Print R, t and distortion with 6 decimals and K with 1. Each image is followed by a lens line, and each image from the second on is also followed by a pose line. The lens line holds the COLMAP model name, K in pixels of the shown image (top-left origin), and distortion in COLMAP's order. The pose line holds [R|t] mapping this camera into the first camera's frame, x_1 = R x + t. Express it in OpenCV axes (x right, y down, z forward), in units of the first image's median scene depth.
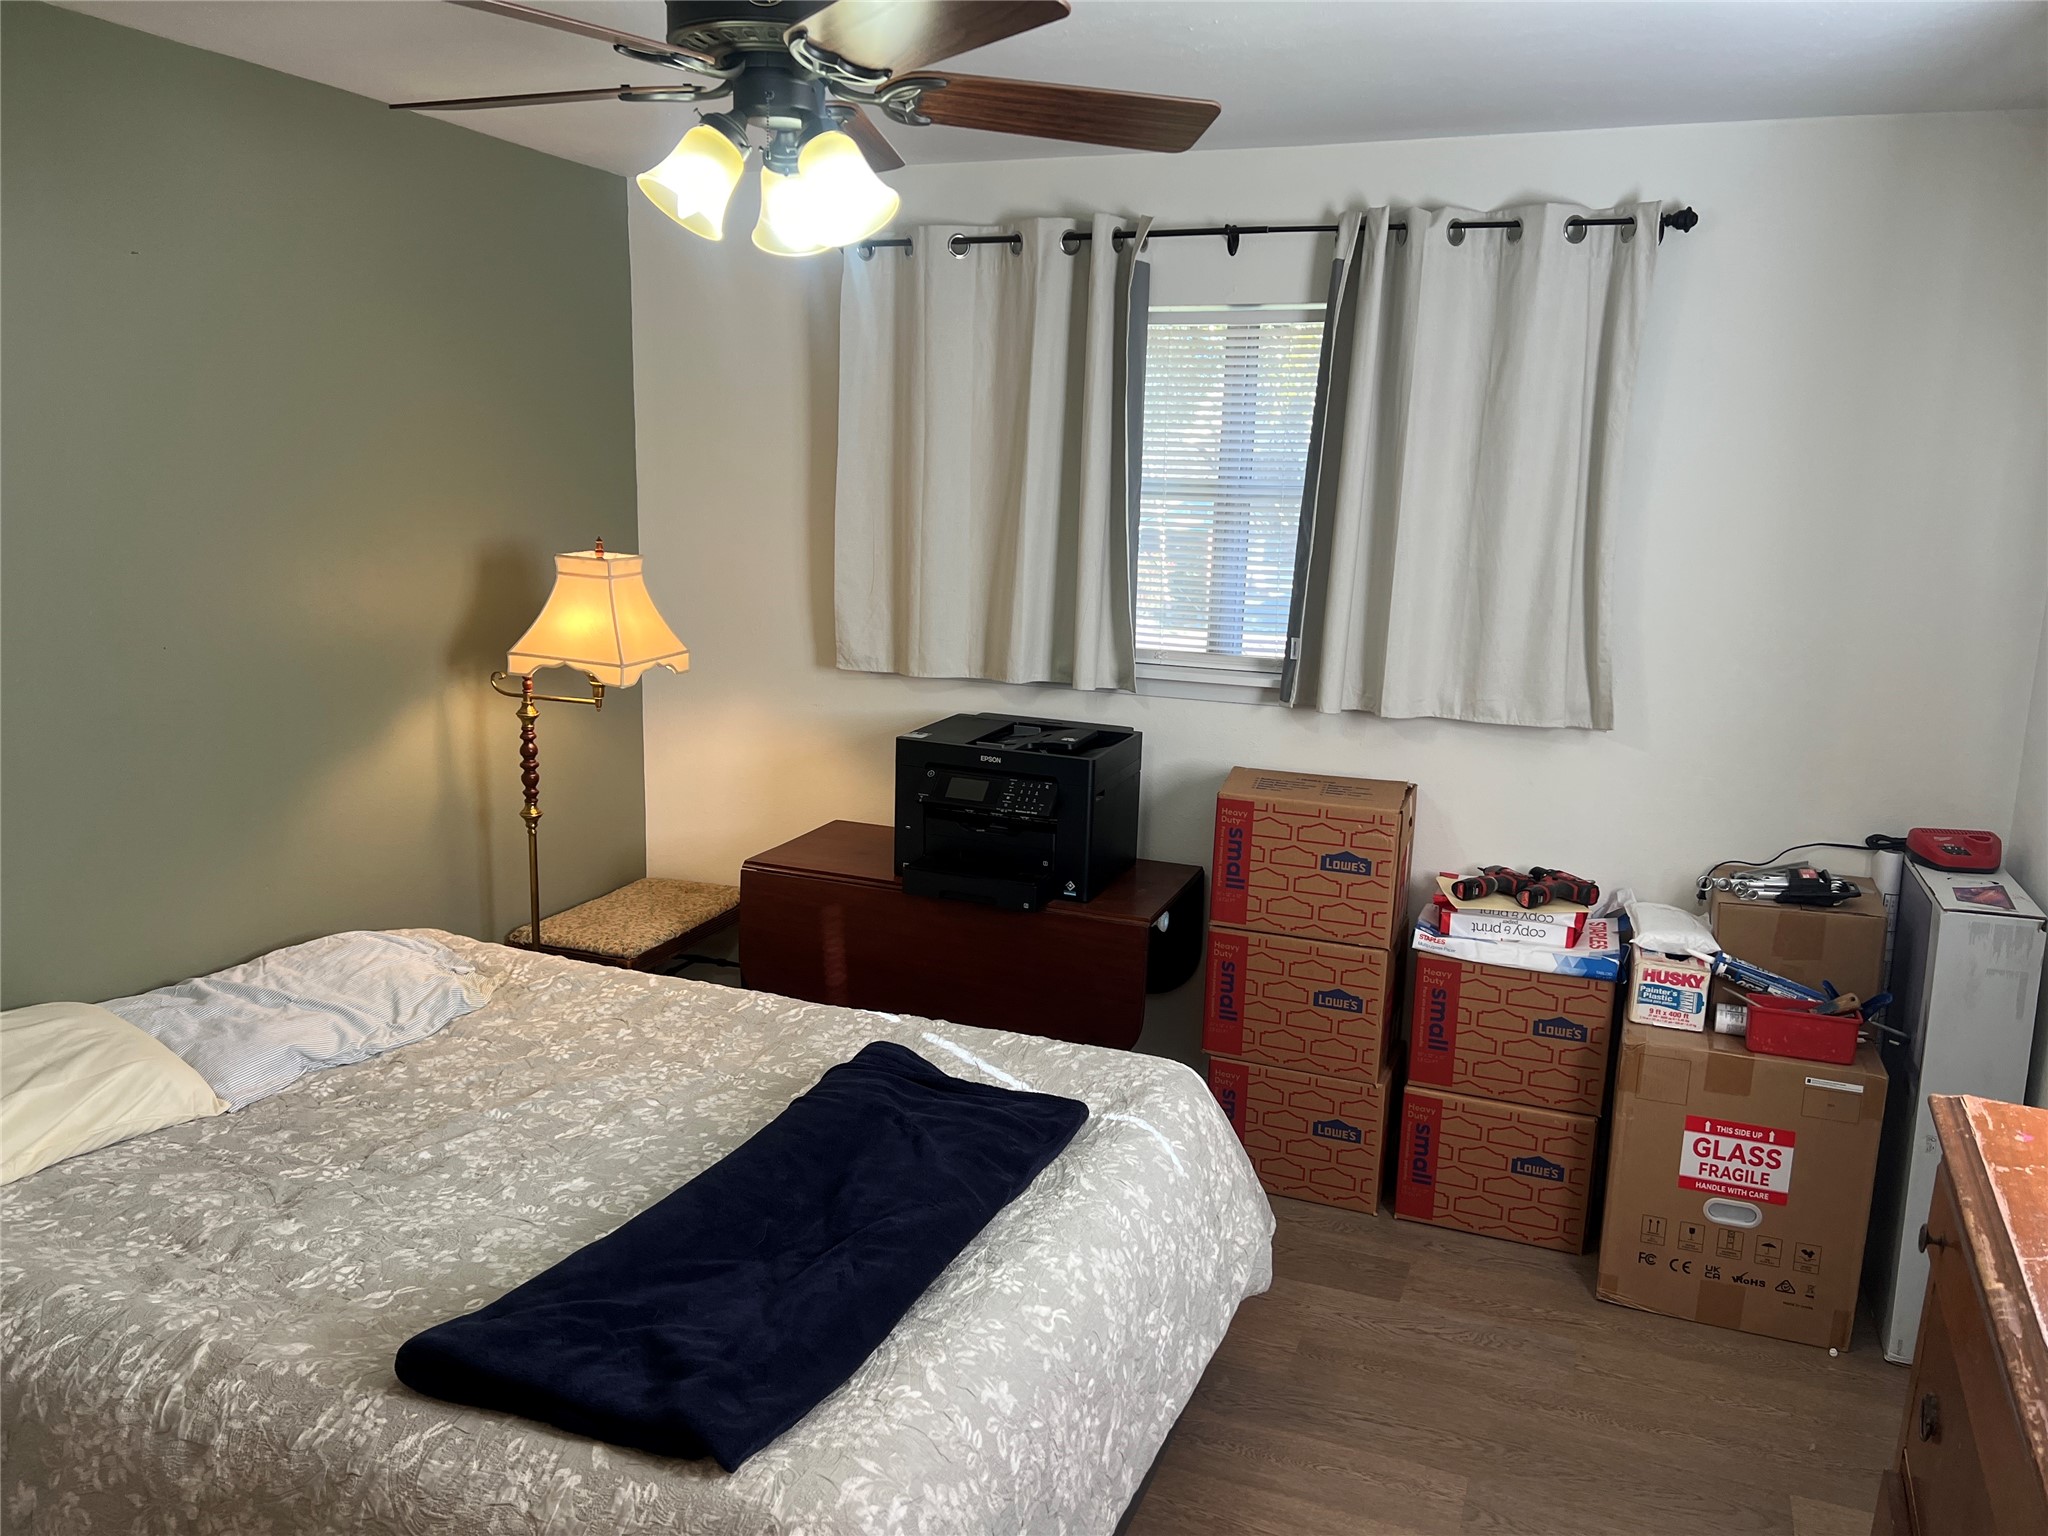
lens RADIAL K [[1518.6, 0, 1008.3], [0, 1518.6, 766.6], [0, 0, 1]] dist [0.063532, -0.070008]
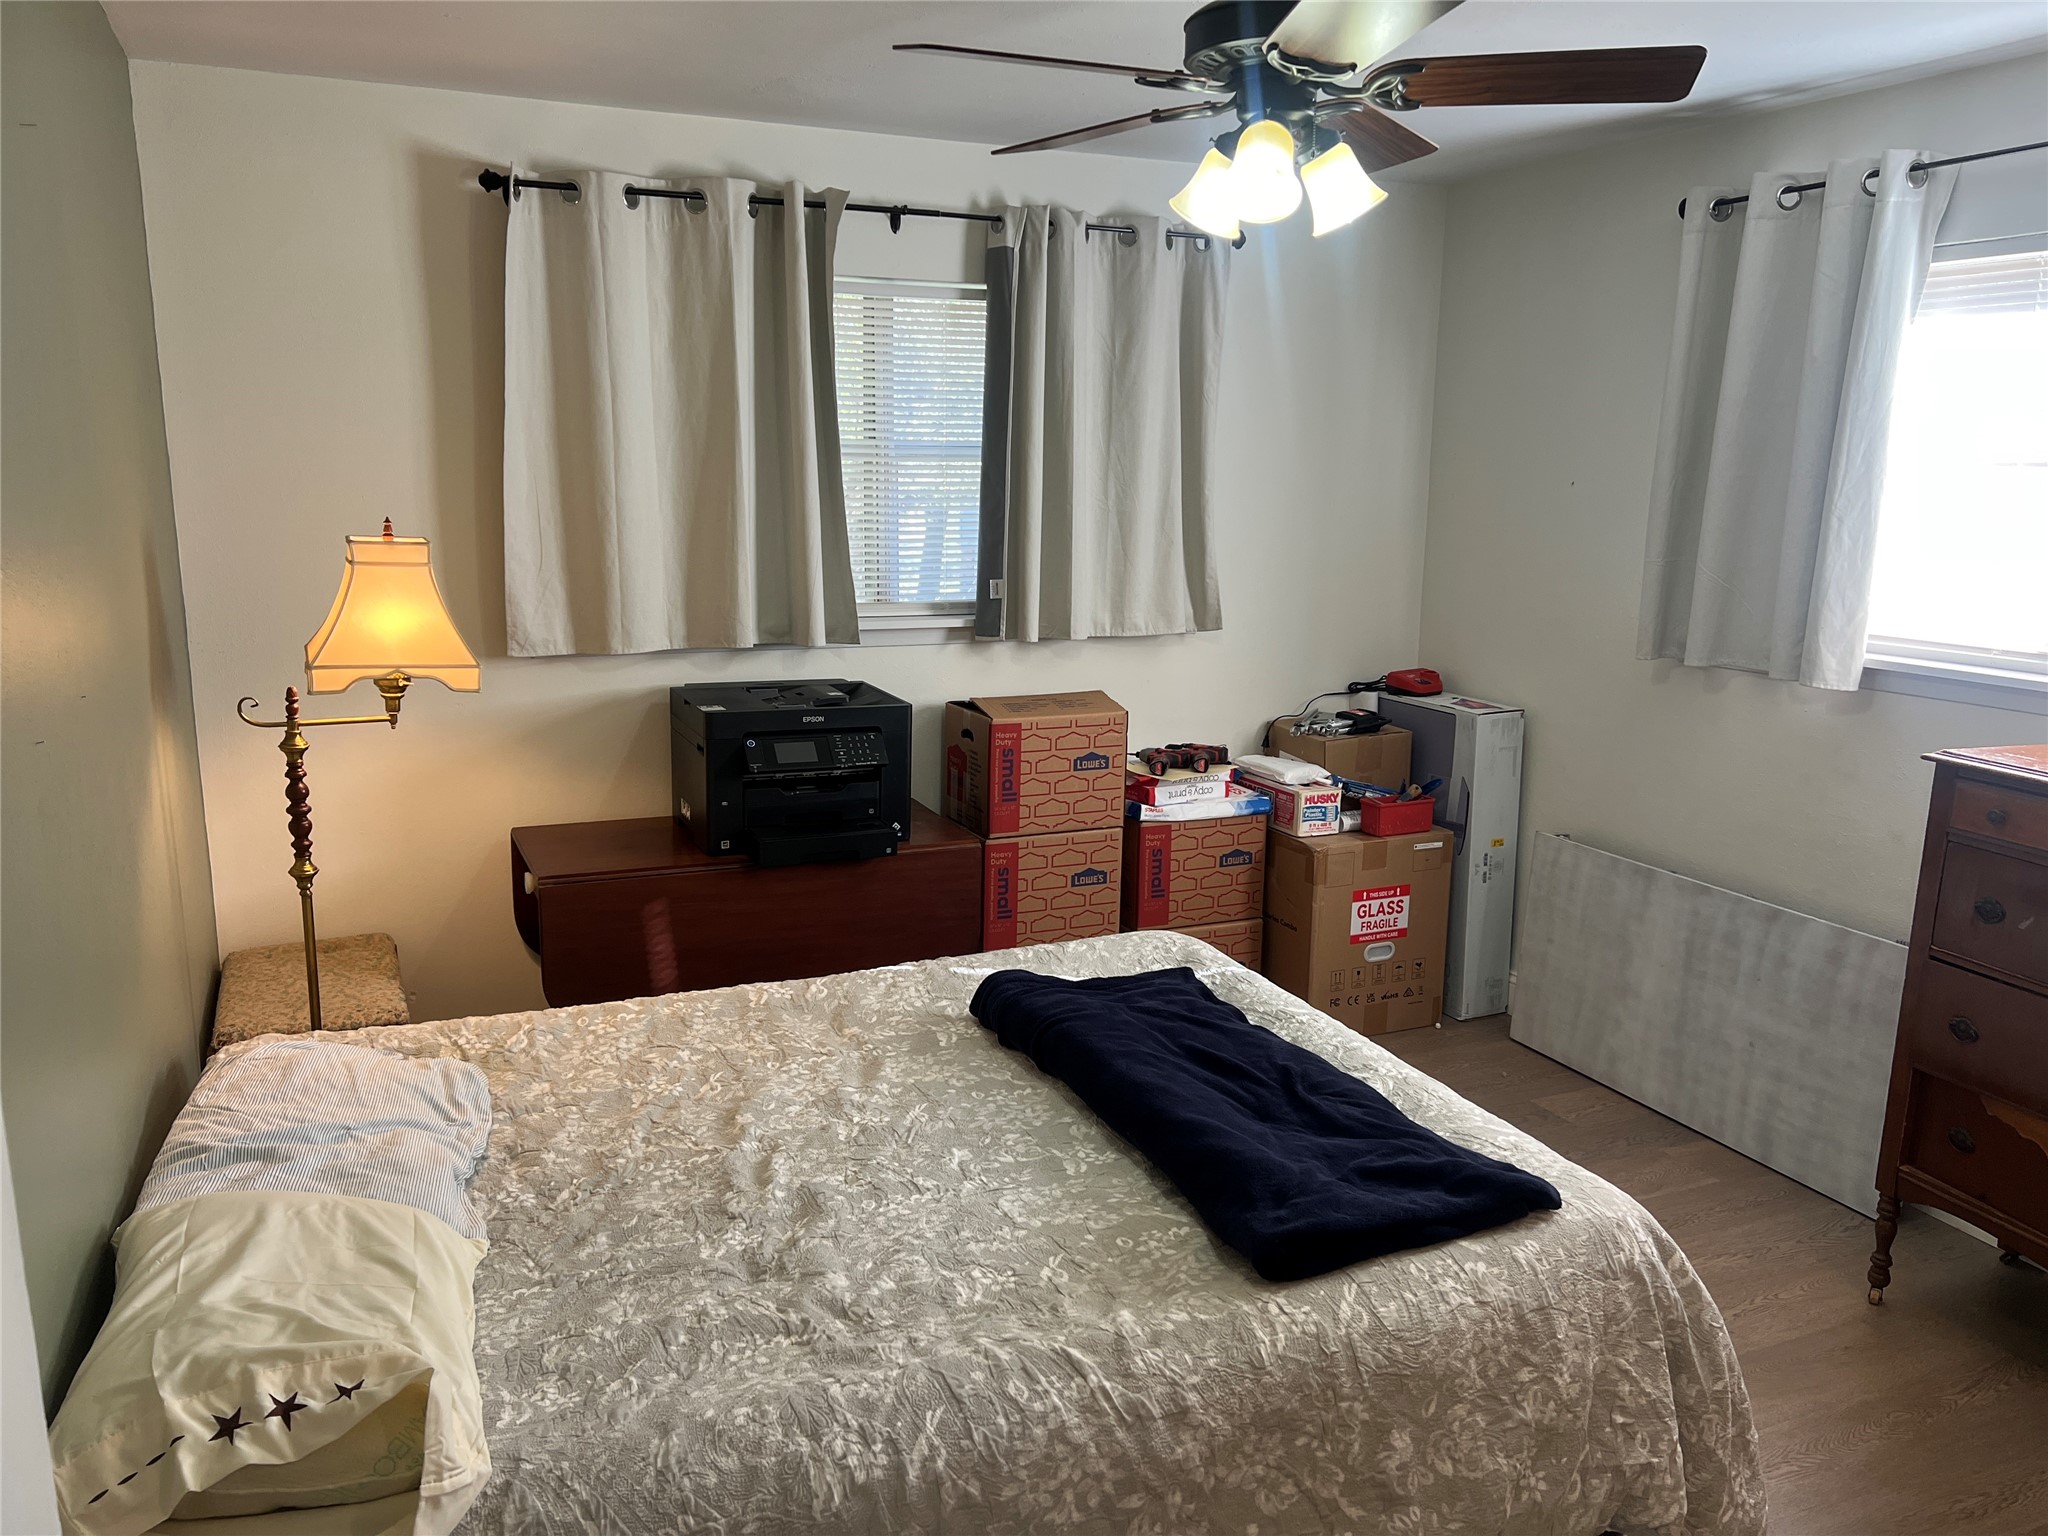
lens RADIAL K [[1518.6, 0, 1025.3], [0, 1518.6, 770.6], [0, 0, 1]] dist [0.063532, -0.070008]
pose [[0.713000, -0.160869, 0.682461, -0.633334], [0.143841, 0.986182, 0.082184, -0.035351], [-0.686252, 0.039569, 0.726287, 0.172004]]
